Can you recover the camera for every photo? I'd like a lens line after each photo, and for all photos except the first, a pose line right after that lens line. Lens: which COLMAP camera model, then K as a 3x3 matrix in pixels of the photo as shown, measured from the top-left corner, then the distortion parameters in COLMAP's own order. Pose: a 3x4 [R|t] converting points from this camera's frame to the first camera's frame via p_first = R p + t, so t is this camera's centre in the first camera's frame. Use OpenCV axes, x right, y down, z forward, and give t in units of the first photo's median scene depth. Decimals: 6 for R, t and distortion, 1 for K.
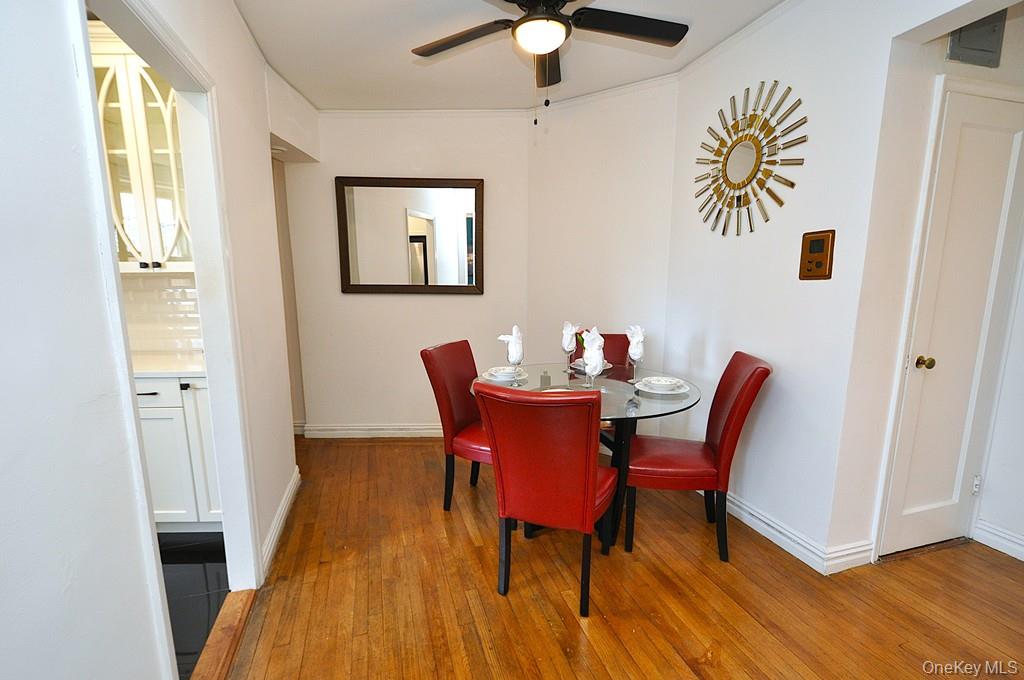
lens RADIAL K [[452.7, 0, 508.7], [0, 452.7, 354.2], [0, 0, 1]] dist [0.002317, -0.001006]
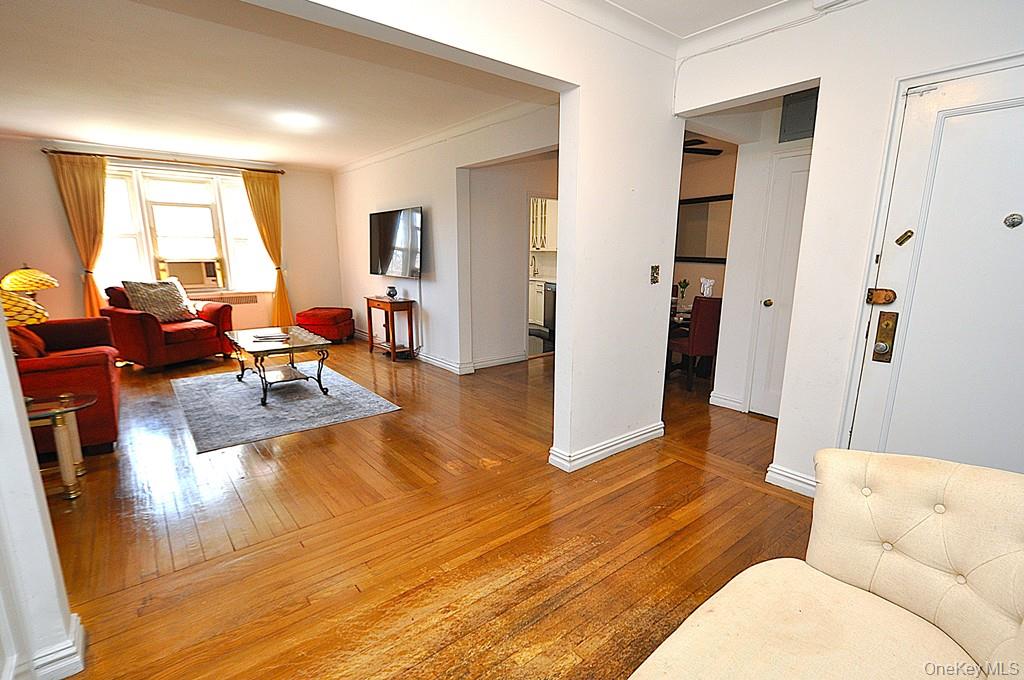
lens RADIAL K [[475.3, 0, 510.2], [0, 475.3, 355.9], [0, 0, 1]] dist [0.000758, -0.000873]
pose [[0.375643, 0.204567, -0.903905, 2.011216], [-0.158386, 0.975156, 0.154870, 0.083904], [0.913130, 0.084990, 0.398711, -0.619212]]
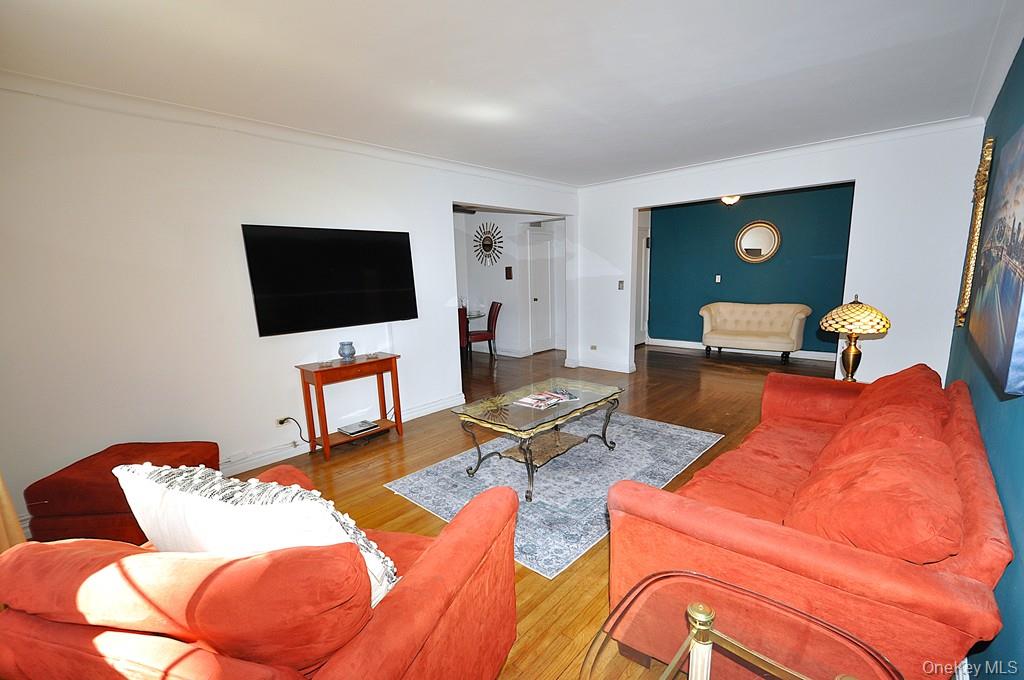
lens RADIAL K [[446.4, 0, 510.0], [0, 446.4, 355.8], [0, 0, 1]] dist [0.002277, 0.000247]
pose [[0.863230, -0.118680, 0.490663, -1.074422], [0.111426, 0.992794, 0.044100, 0.269163], [-0.492361, 0.016604, 0.870233, -1.965354]]
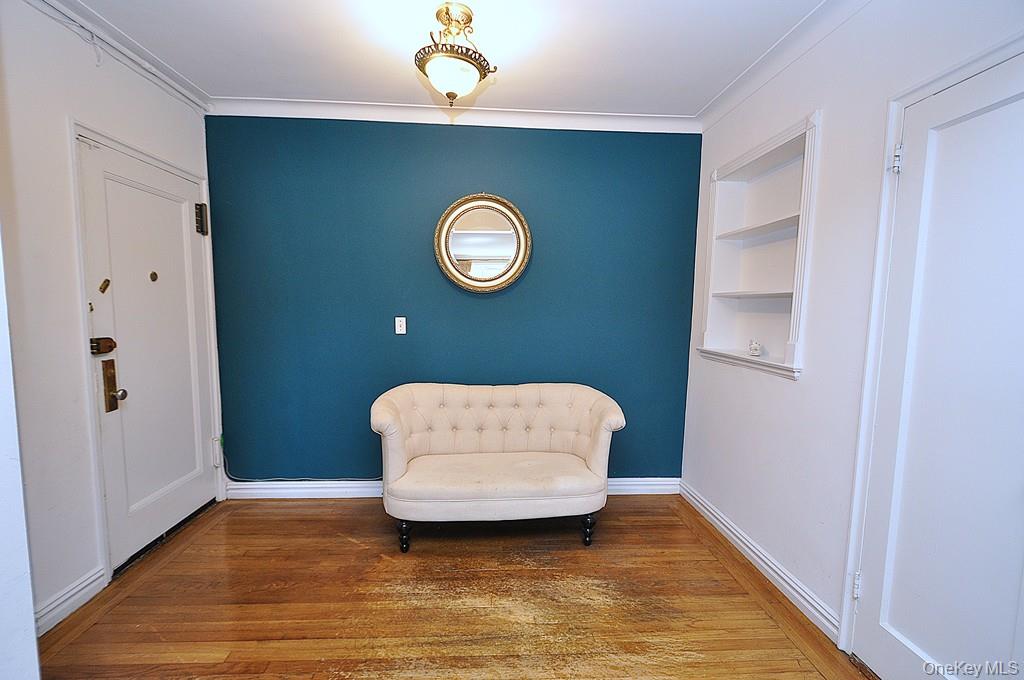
lens RADIAL K [[450.0, 0, 509.9], [0, 450.0, 353.2], [0, 0, 1]] dist [0.001233, -0.001074]
pose [[0.244261, -0.094124, 0.965131, 0.677824], [0.144871, 0.987650, 0.059656, 0.073494], [-0.958827, 0.125248, 0.254881, -0.532211]]
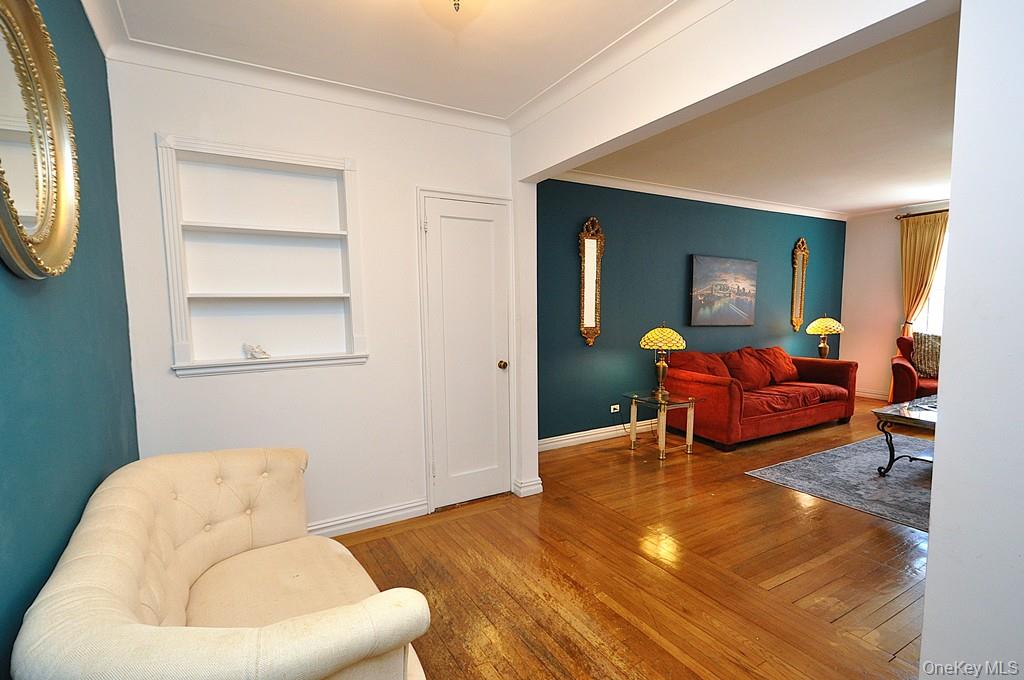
lens RADIAL K [[485.9, 0, 508.6], [0, 485.9, 354.8], [0, 0, 1]] dist [0.004463, -0.000604]
pose [[-0.973488, 0.039089, -0.225374, 1.616511], [-0.021411, 0.965392, 0.259924, -0.098770], [0.227735, 0.257858, -0.938960, 0.442227]]
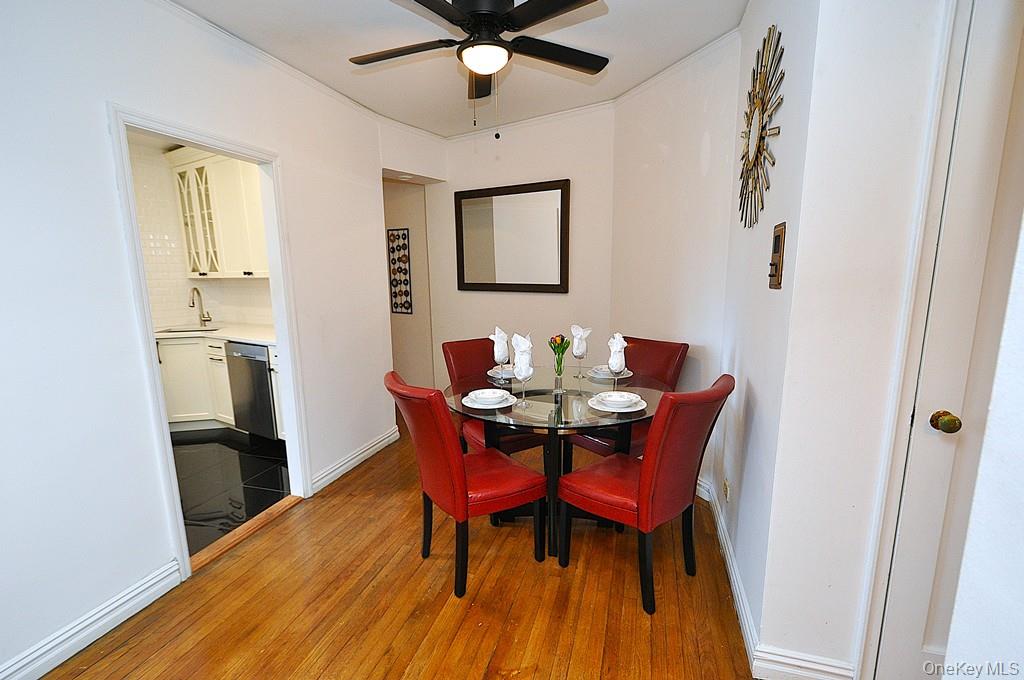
lens RADIAL K [[456.1, 0, 509.8], [0, 456.1, 357.2], [0, 0, 1]] dist [-0.000057, -0.000420]
pose [[0.834624, 0.093449, -0.542834, 0.644749], [-0.079459, 0.995622, 0.049226, -0.046676], [0.545058, 0.002048, 0.838396, 0.115891]]
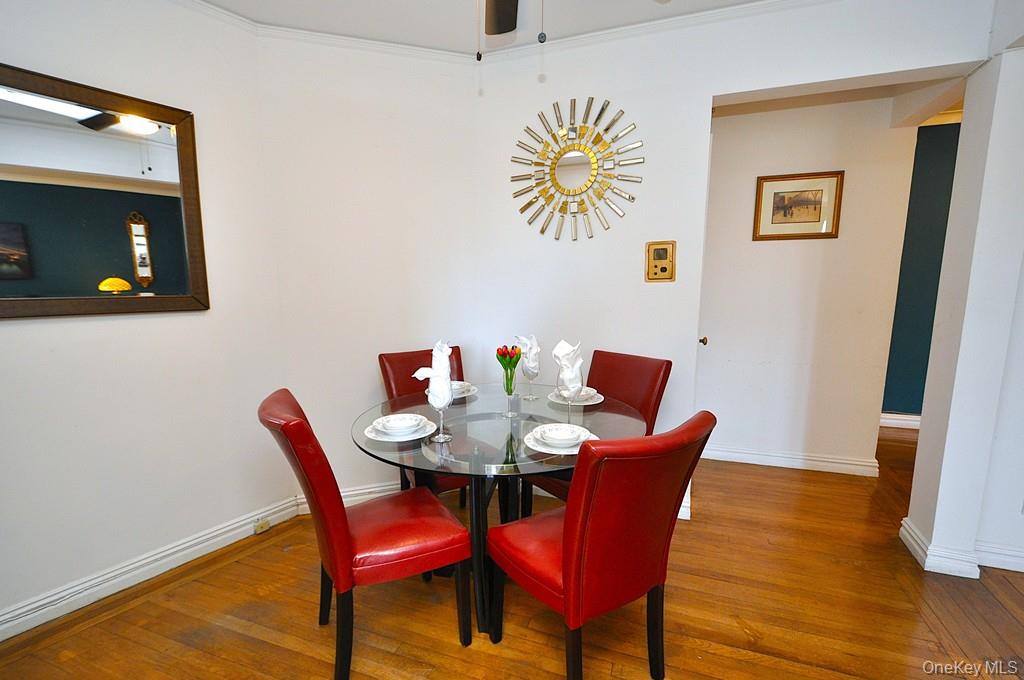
lens RADIAL K [[450.0, 0, 509.9], [0, 450.0, 353.2], [0, 0, 1]] dist [0.001233, -0.001074]
pose [[0.609127, -0.137496, 0.781063, -0.456043], [0.140661, 0.987973, 0.064222, -0.098070], [-0.780499, 0.070746, 0.621141, 0.519656]]
